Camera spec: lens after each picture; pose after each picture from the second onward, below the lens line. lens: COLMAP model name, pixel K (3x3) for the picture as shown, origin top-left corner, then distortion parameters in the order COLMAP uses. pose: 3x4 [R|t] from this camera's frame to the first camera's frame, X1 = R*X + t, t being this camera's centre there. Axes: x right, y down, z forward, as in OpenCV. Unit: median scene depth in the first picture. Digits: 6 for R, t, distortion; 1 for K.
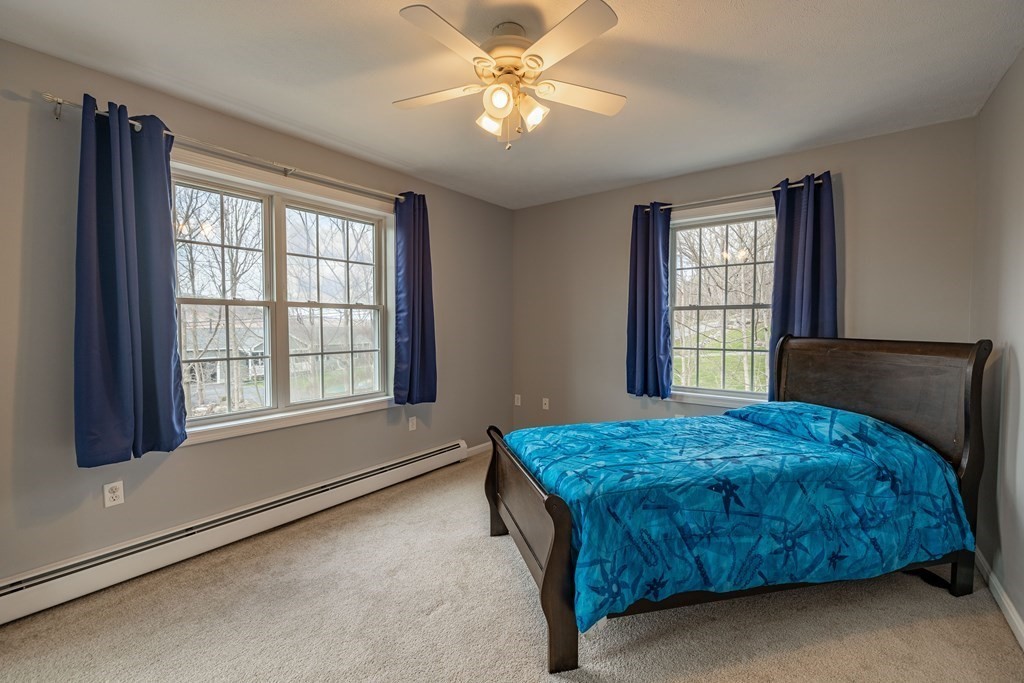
lens RADIAL K [[429.3, 0, 511.4], [0, 429.3, 337.3], [0, 0, 1]] dist [-0.002350, -0.000127]
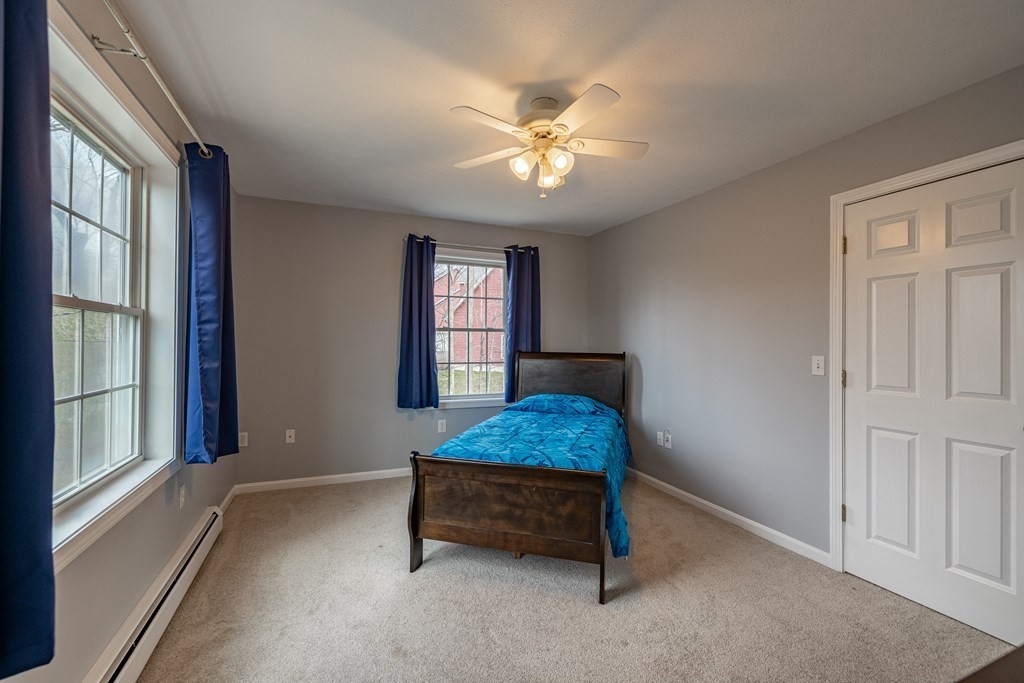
lens RADIAL K [[436.0, 0, 511.7], [0, 436.0, 330.6], [0, 0, 1]] dist [-0.001345, 0.000032]
pose [[0.486749, 0.027972, 0.873094, -0.612684], [0.017629, 0.998969, -0.041832, -0.010905], [-0.873364, 0.035753, 0.485755, 0.268050]]
